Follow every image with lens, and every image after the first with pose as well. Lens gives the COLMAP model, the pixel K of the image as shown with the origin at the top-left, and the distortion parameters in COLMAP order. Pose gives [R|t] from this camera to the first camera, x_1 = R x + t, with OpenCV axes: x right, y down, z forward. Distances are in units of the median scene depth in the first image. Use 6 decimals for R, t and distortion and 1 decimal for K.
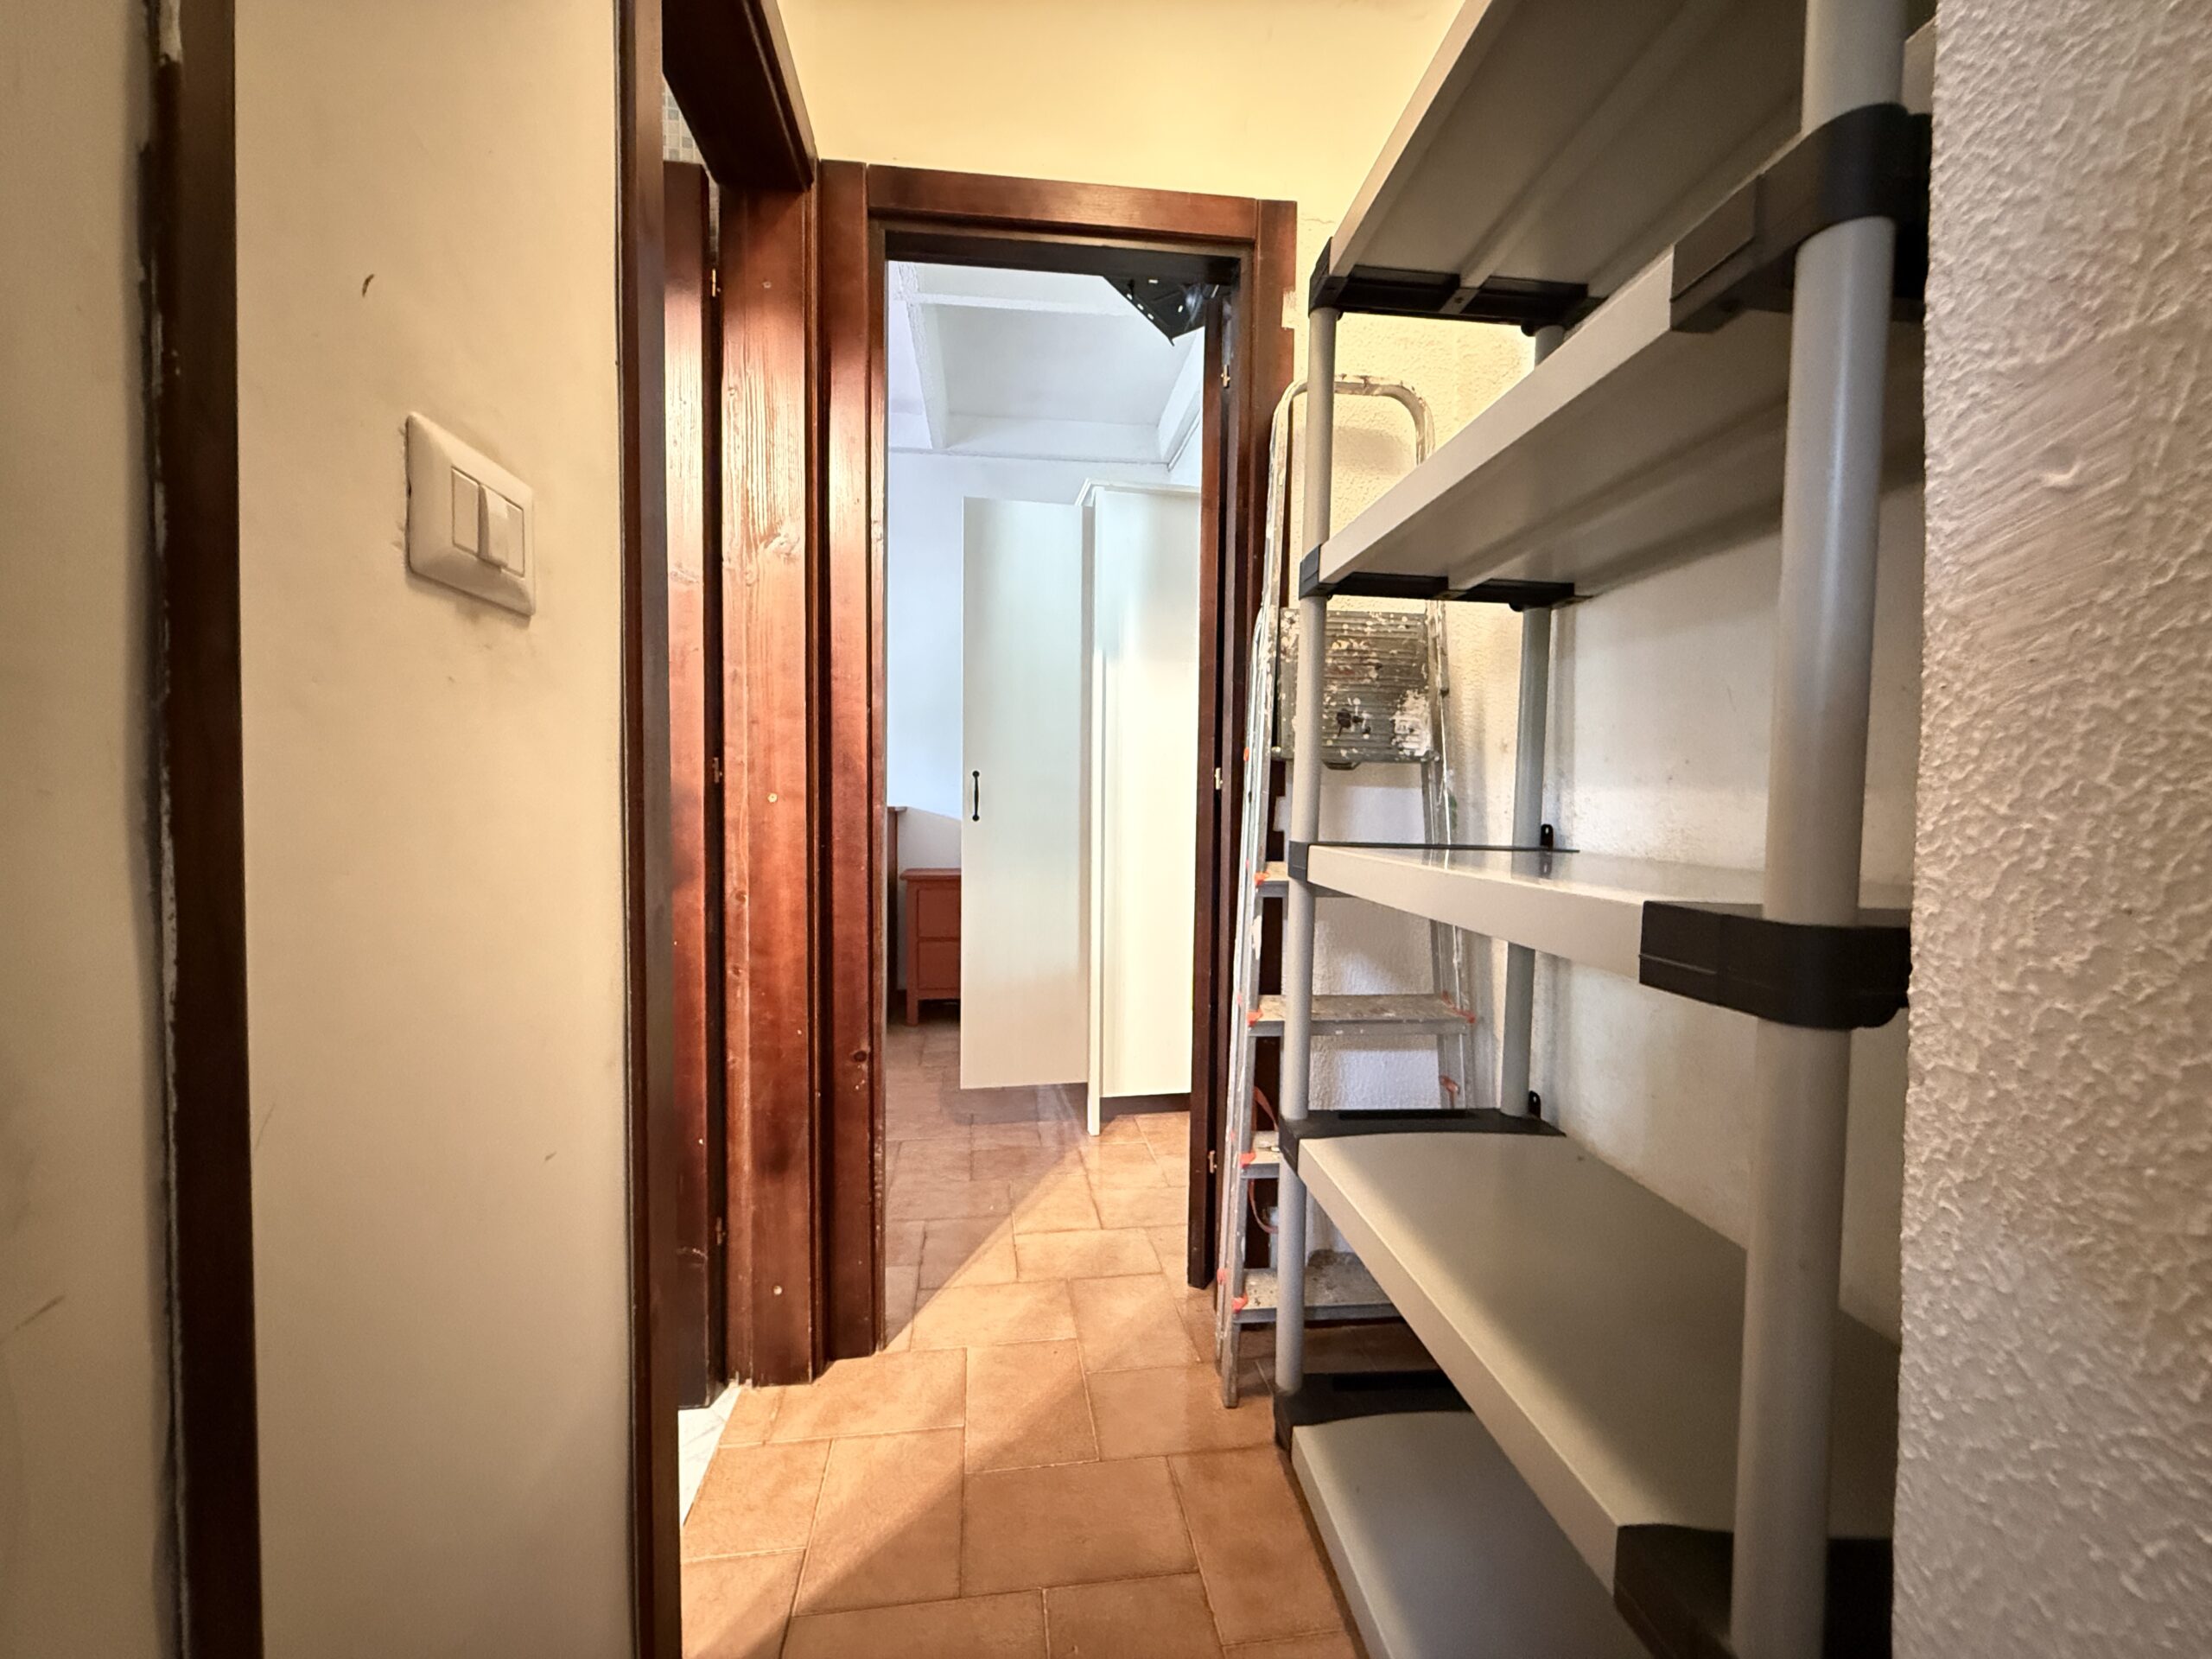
lens RADIAL K [[879.9, 0, 1103.5], [0, 879.9, 830.6], [0, 0, 1]] dist [-0.001003, 0.000284]
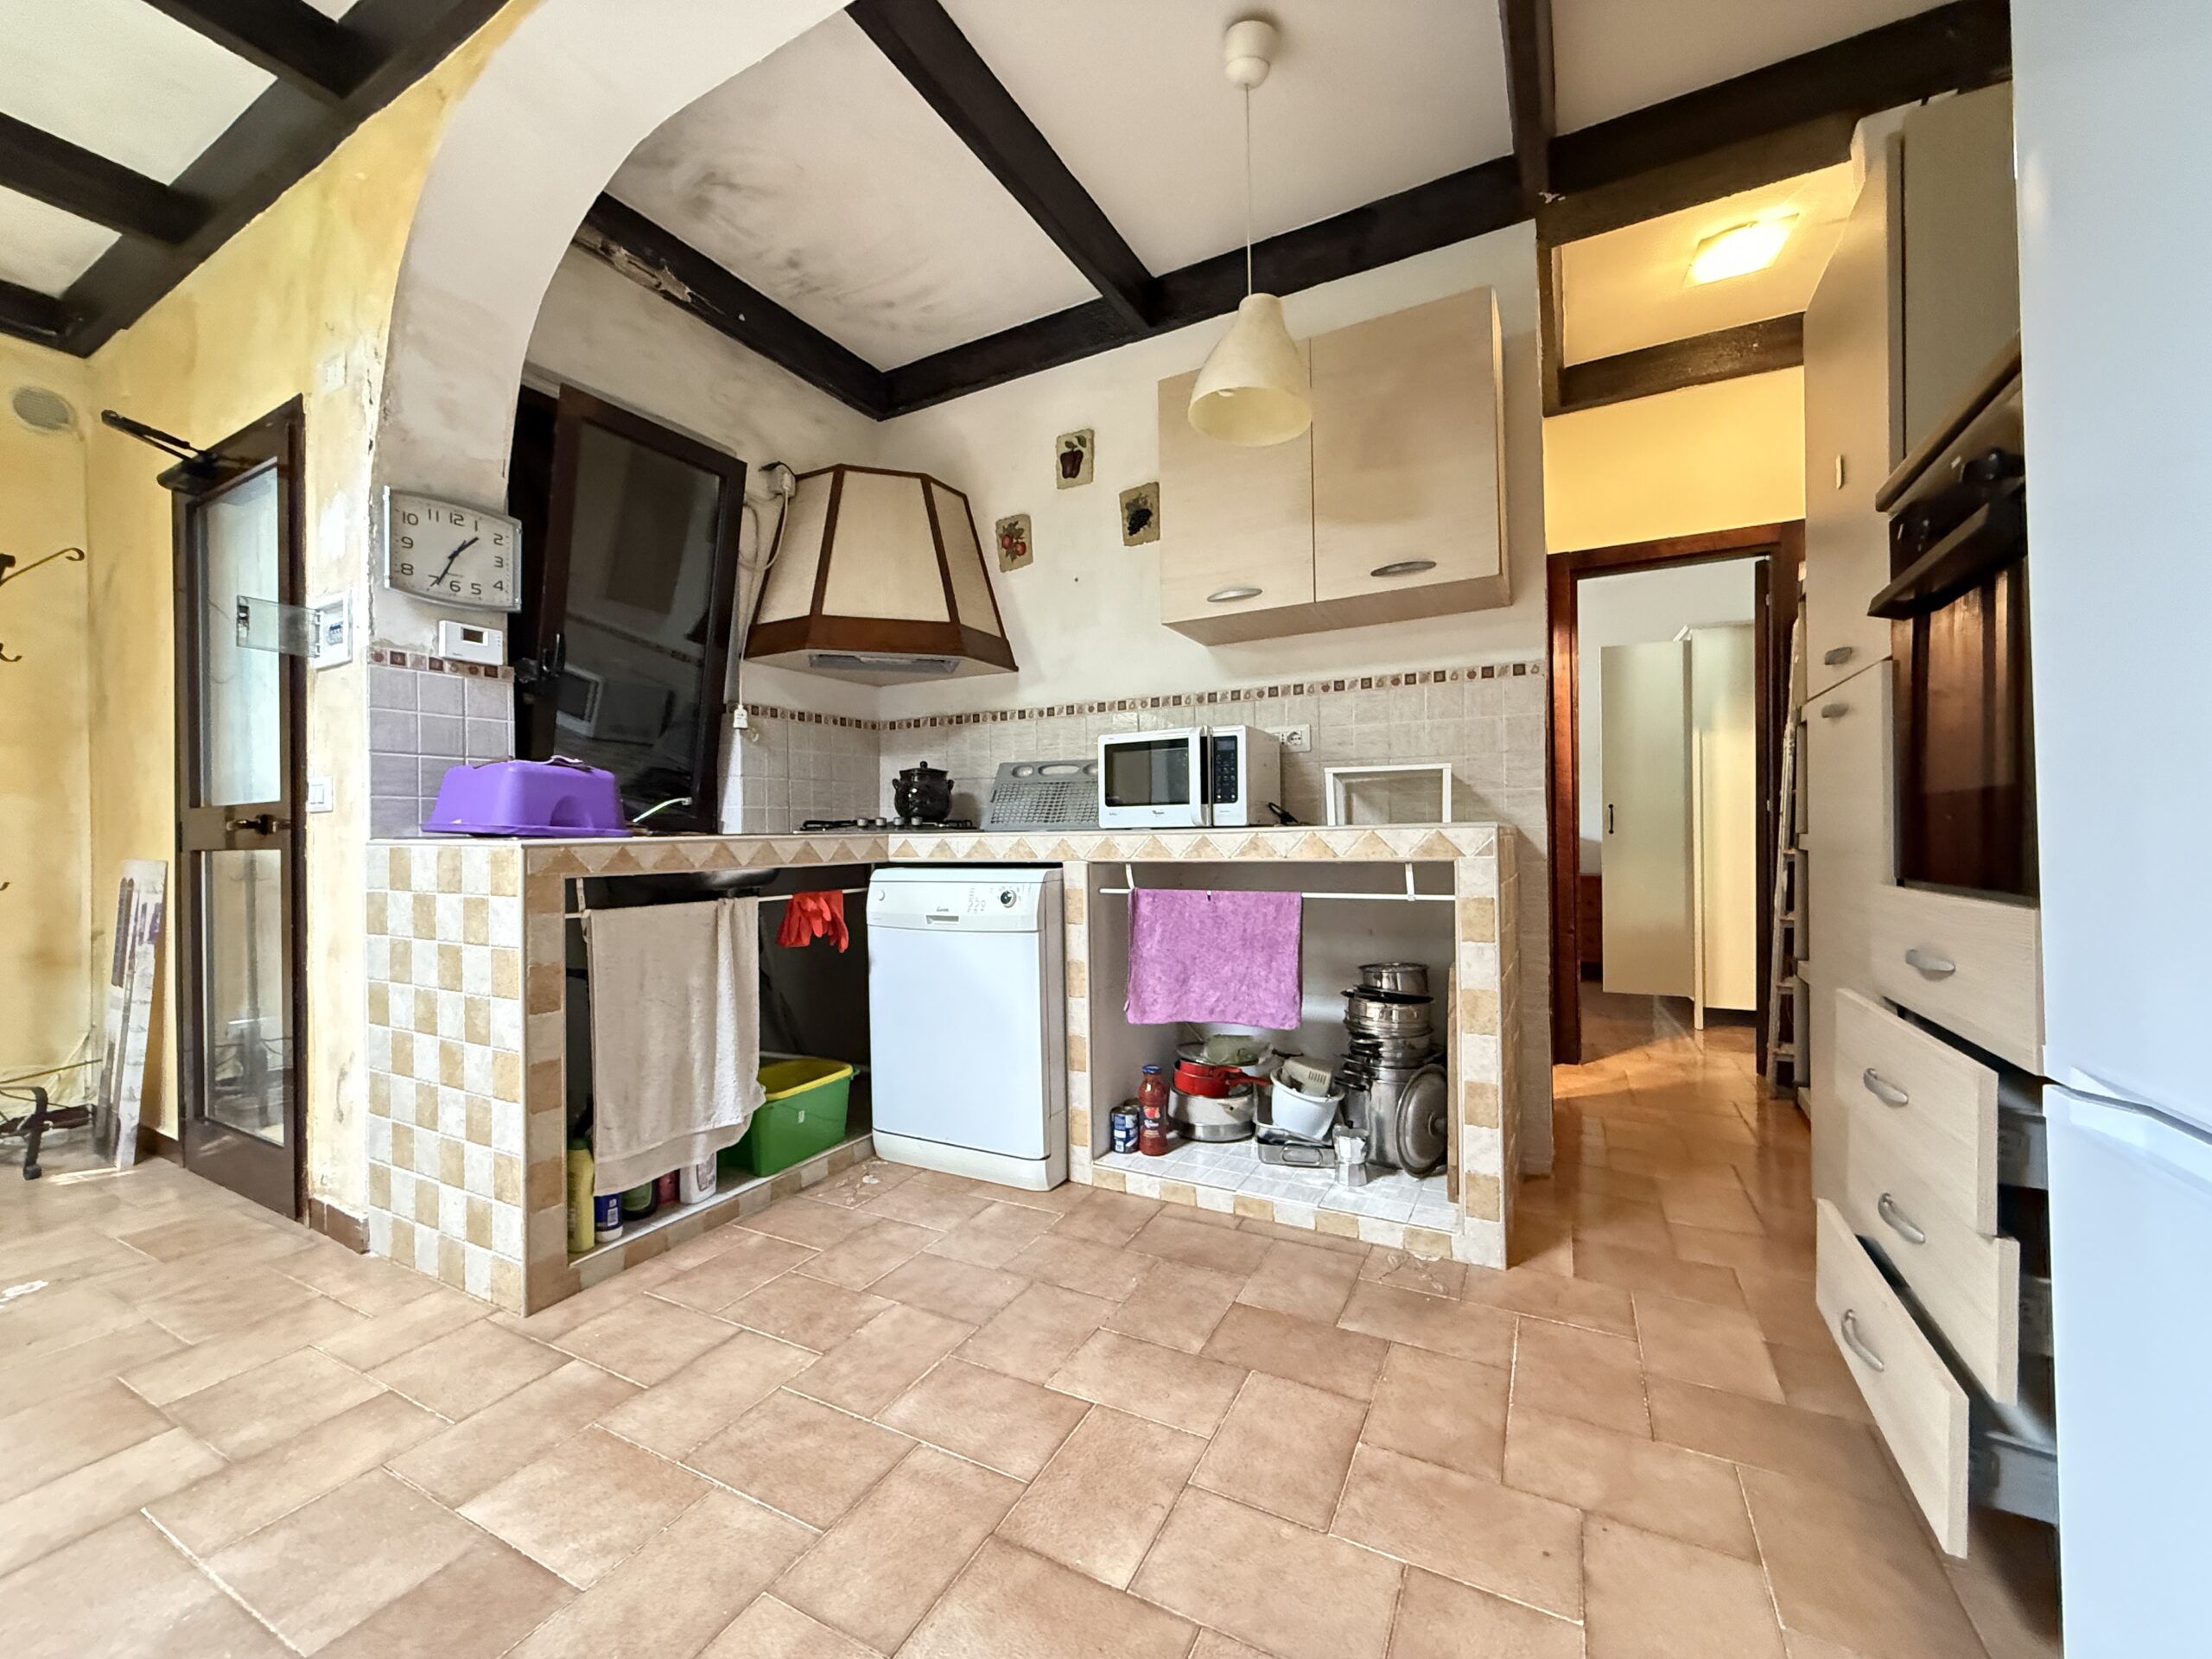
lens RADIAL K [[879.9, 0, 1102.1], [0, 879.9, 827.7], [0, 0, 1]] dist [-0.001003, 0.000284]
pose [[0.828968, -0.016168, -0.559062, -0.010521], [-0.001928, 0.999494, -0.031764, 0.039058], [0.559293, 0.027409, 0.828517, -0.989925]]
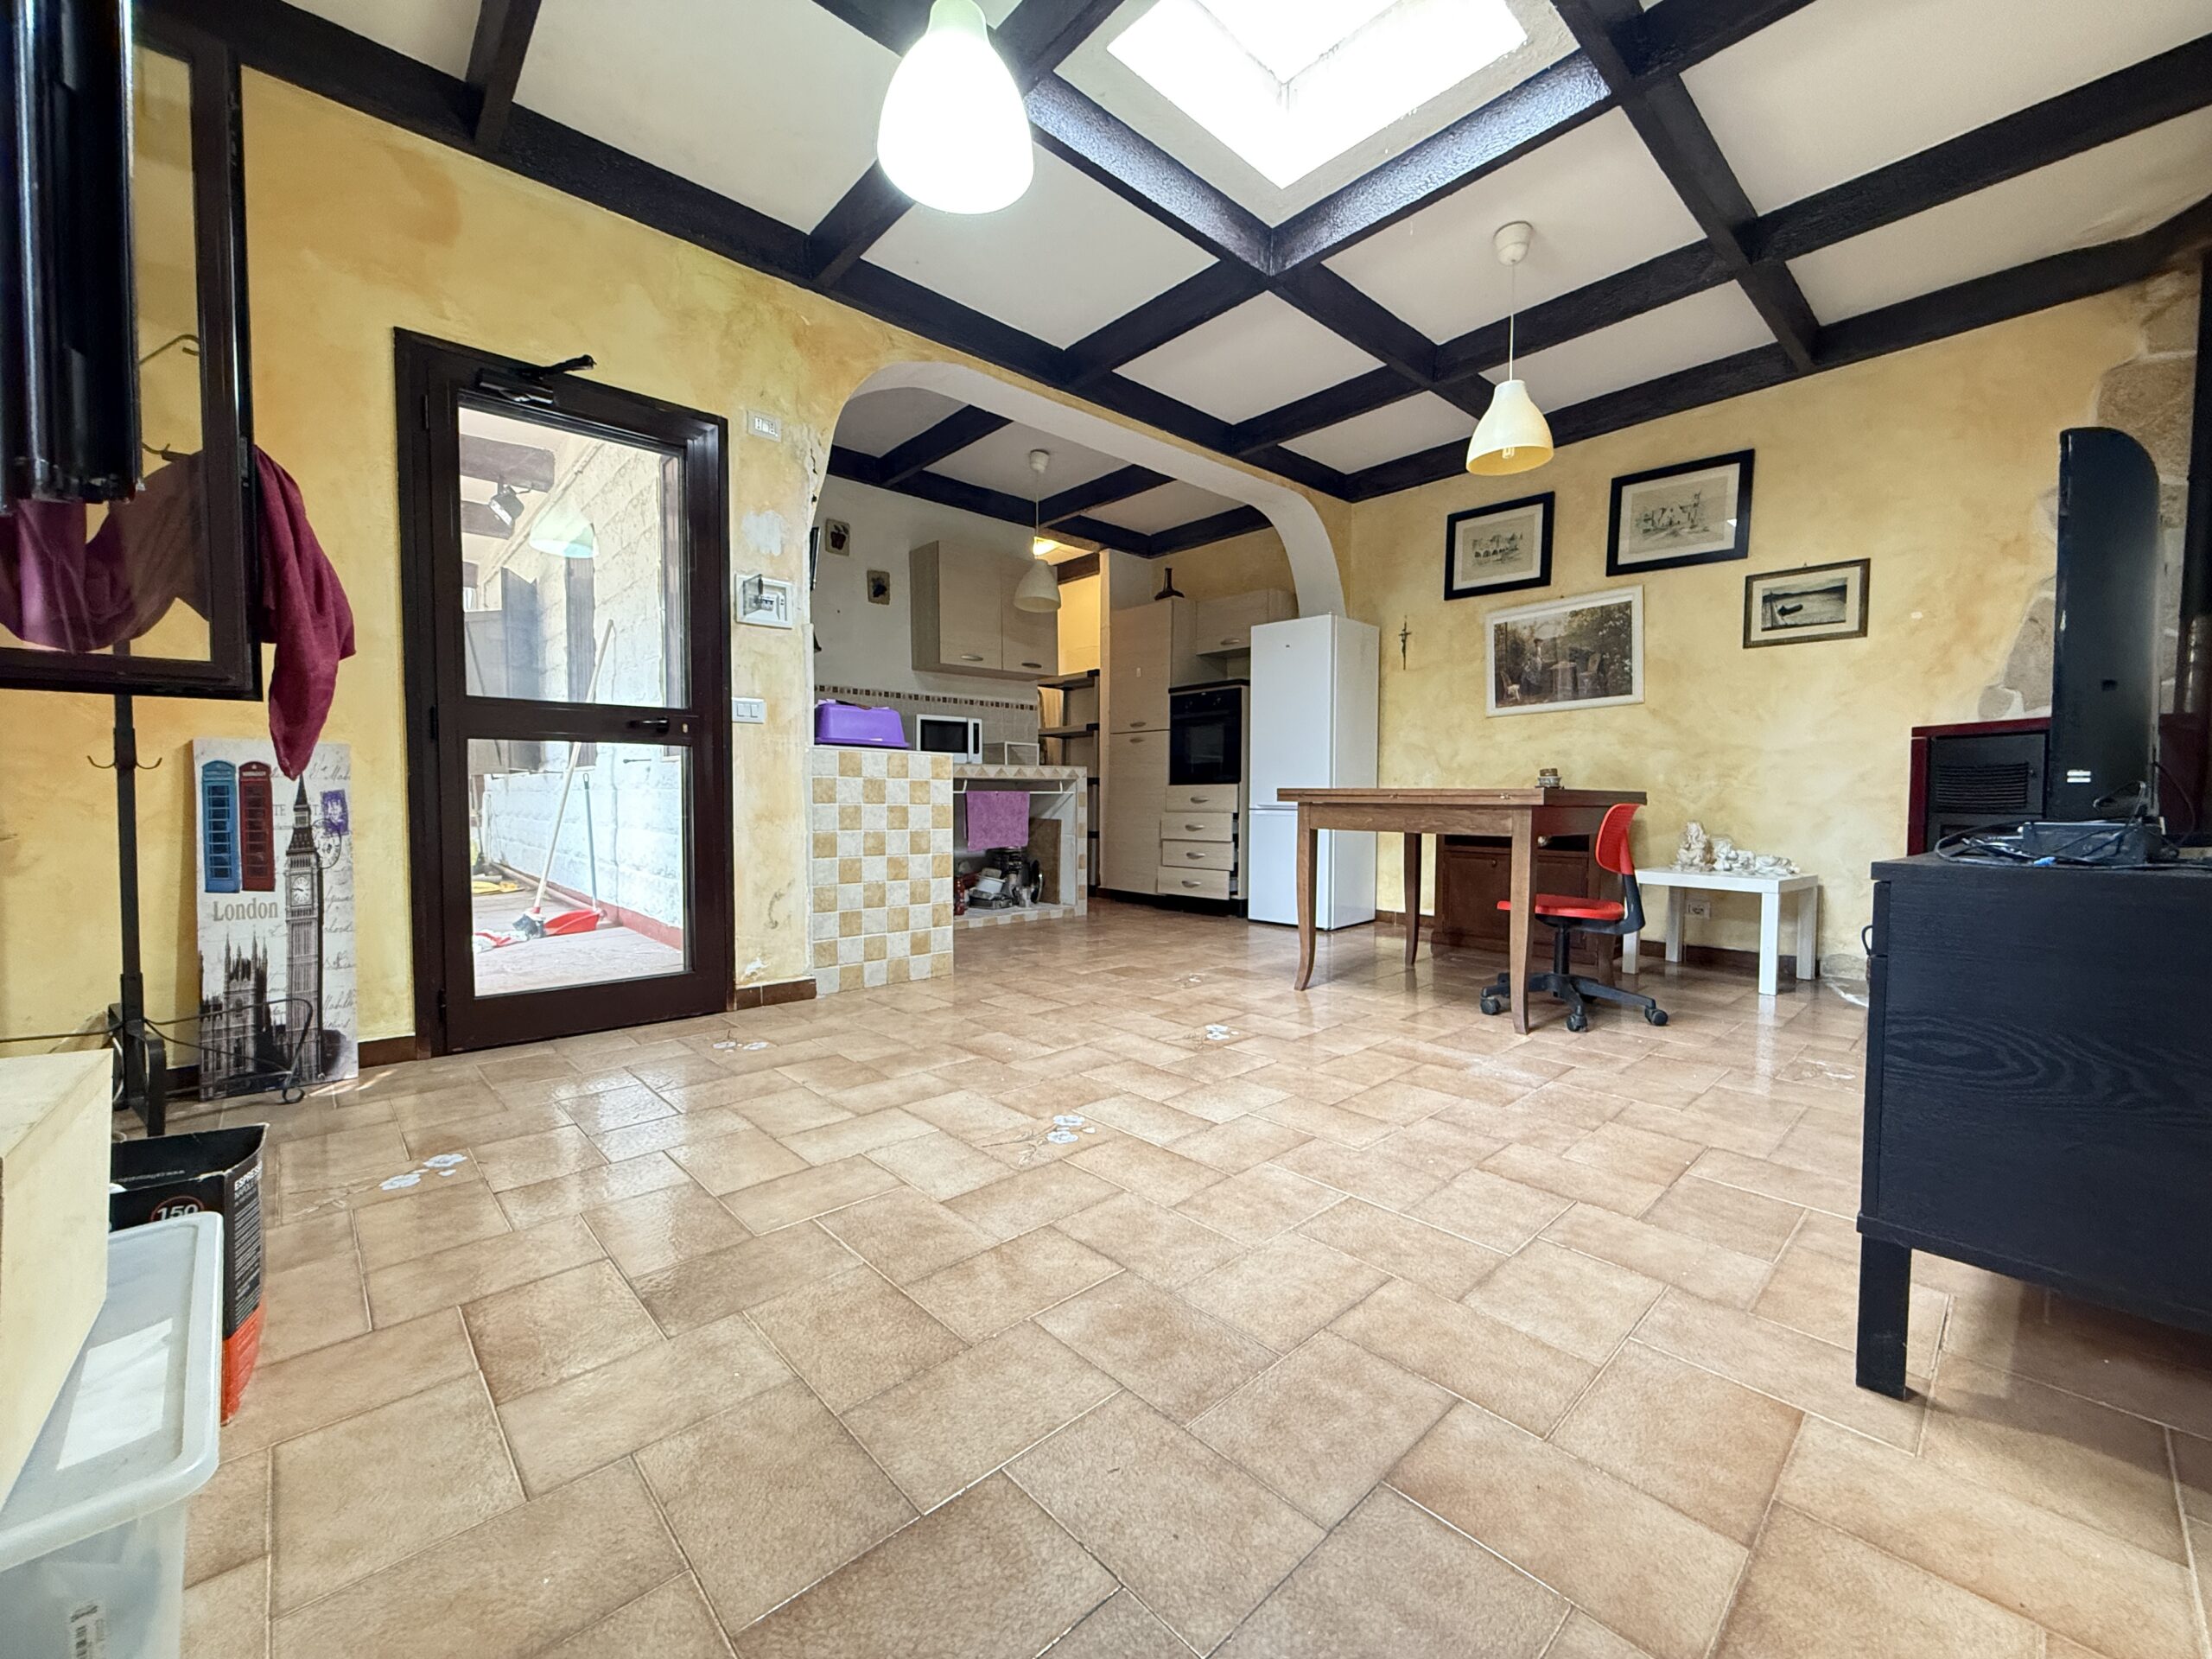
lens RADIAL K [[879.9, 0, 1098.8], [0, 879.9, 828.0], [0, 0, 1]] dist [-0.001003, 0.000284]
pose [[0.804008, -0.017930, 0.594348, -1.458683], [0.012880, 0.999836, 0.012739, 0.137490], [-0.594479, -0.002587, 0.804107, -2.000986]]
